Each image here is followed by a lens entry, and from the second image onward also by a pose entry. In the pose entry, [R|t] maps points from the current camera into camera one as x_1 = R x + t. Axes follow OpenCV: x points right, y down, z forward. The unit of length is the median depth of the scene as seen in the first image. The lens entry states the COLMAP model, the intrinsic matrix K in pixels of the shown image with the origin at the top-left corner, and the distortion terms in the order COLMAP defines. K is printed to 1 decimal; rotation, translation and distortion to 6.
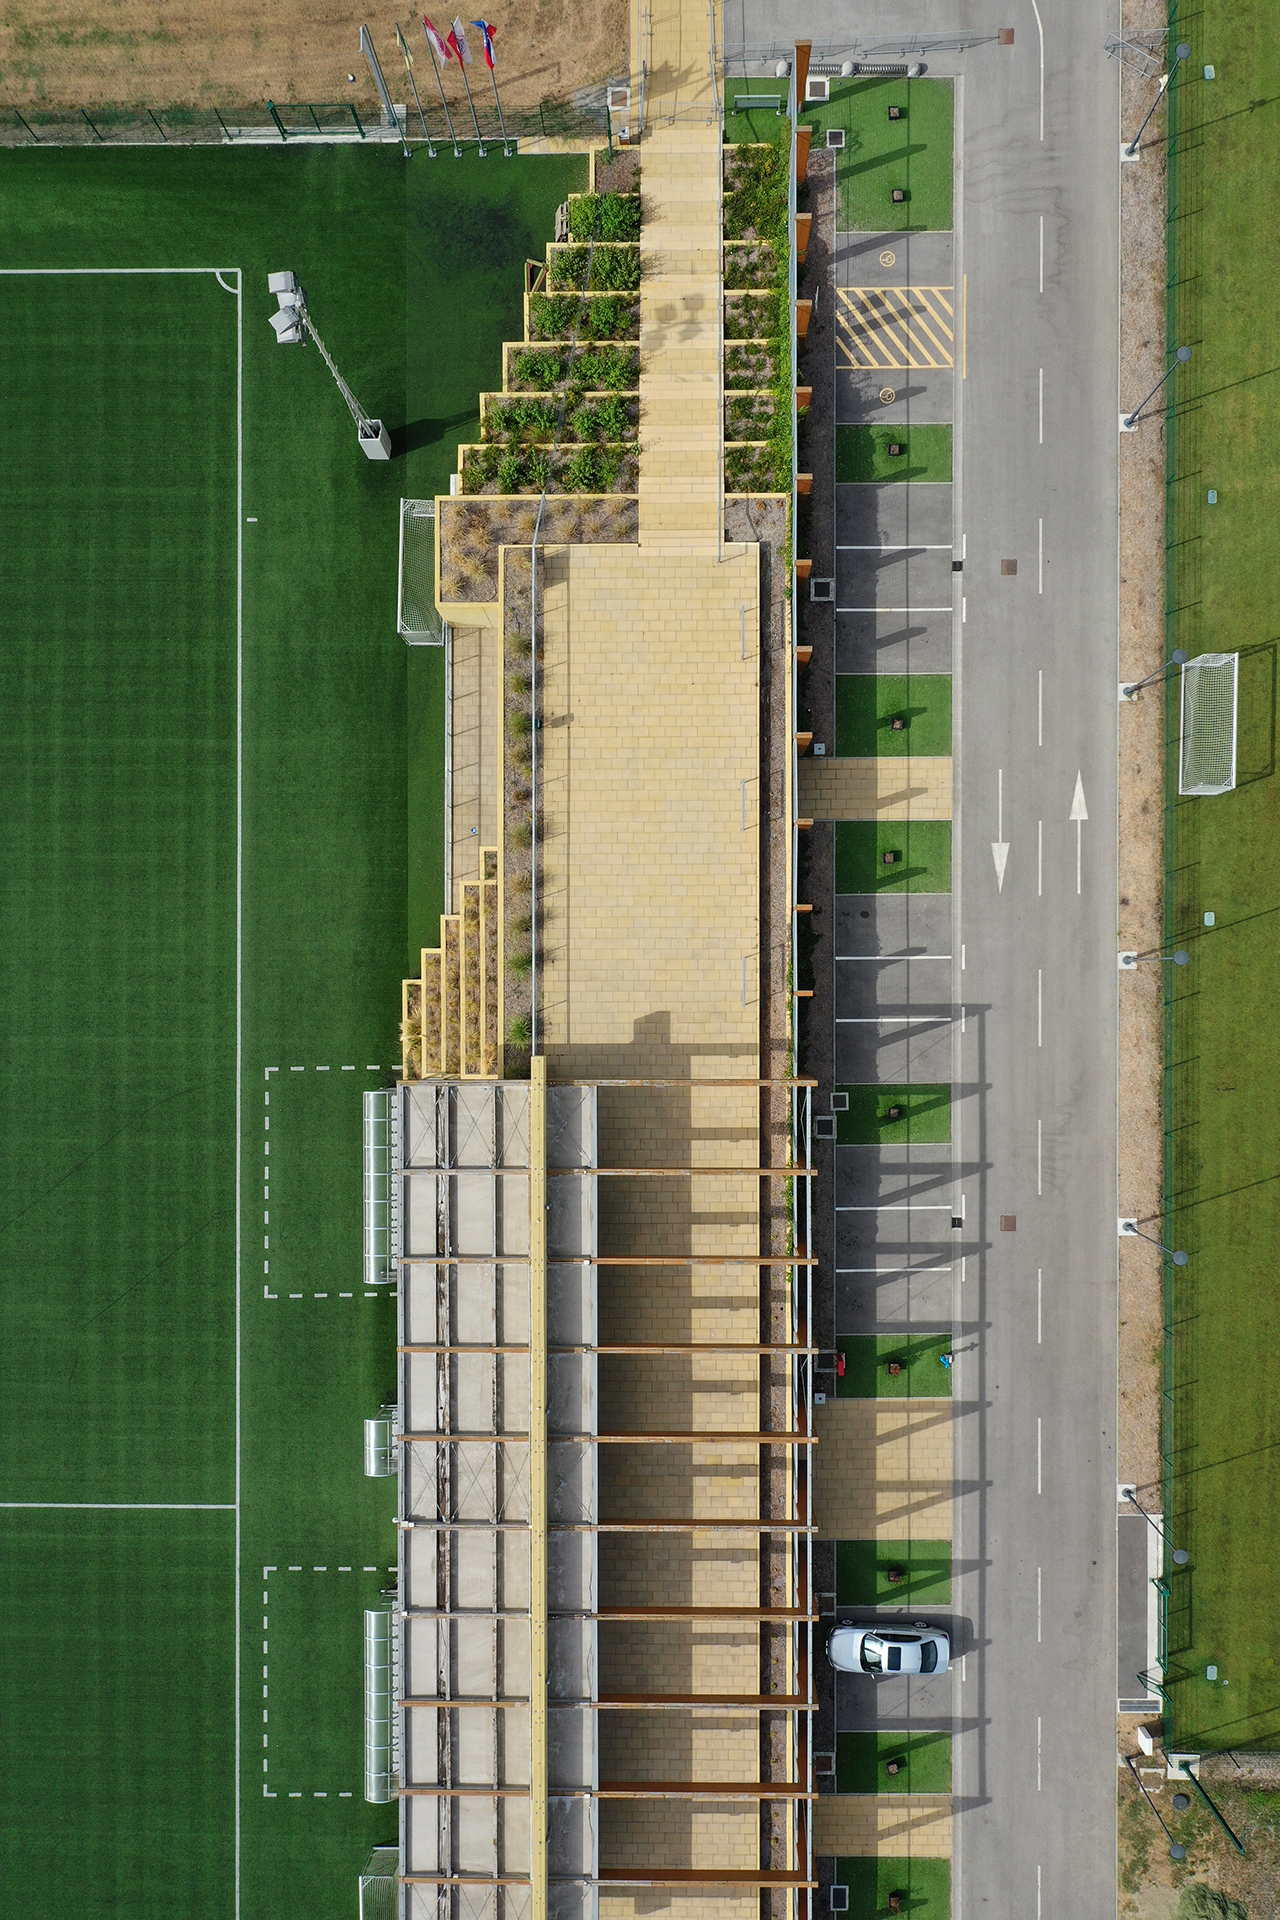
lens RADIAL K [[1511.6, 0, 625.8], [0, 1511.6, 950.7], [0, 0, 1]] dist [0.007058, -0.002968]
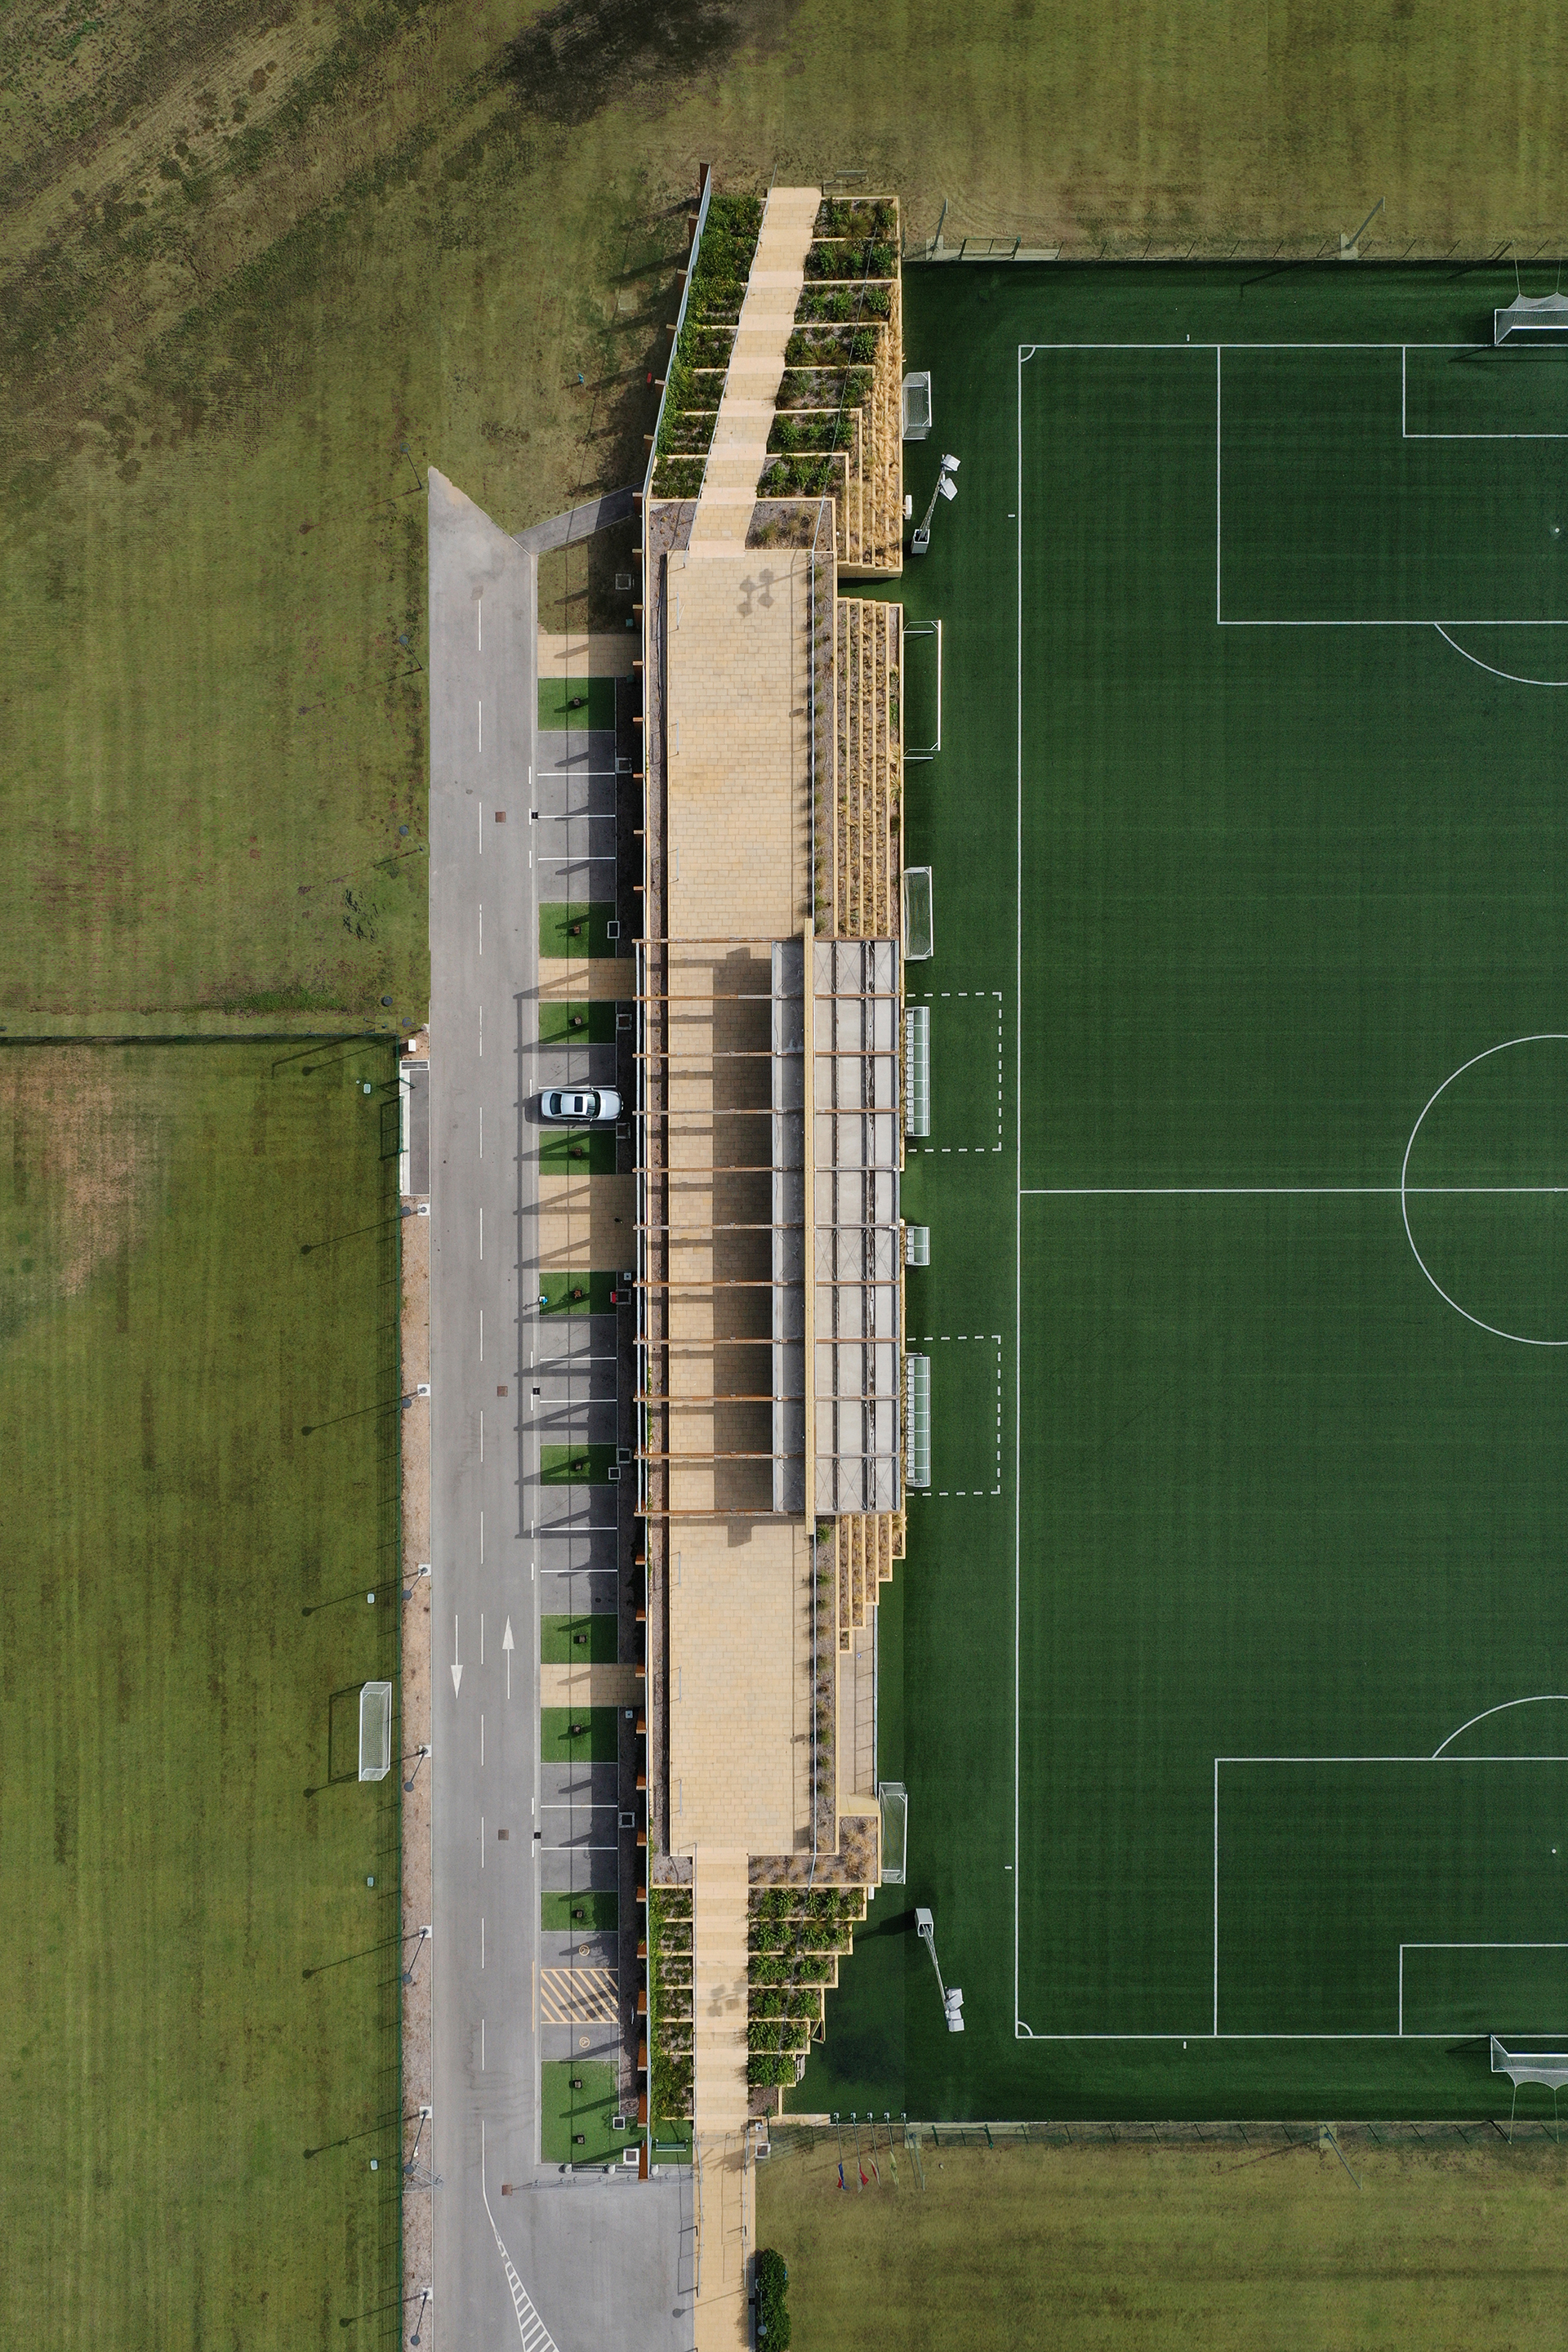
lens RADIAL K [[1851.7, 0, 765.3], [0, 1851.7, 1163.5], [0, 0, 1]] dist [0.007058, -0.002968]
pose [[-0.999869, 0.002763, 0.015944, -0.039315], [-0.002299, -0.999575, 0.029069, 0.364138], [0.016018, 0.029029, 0.999450, -0.869446]]
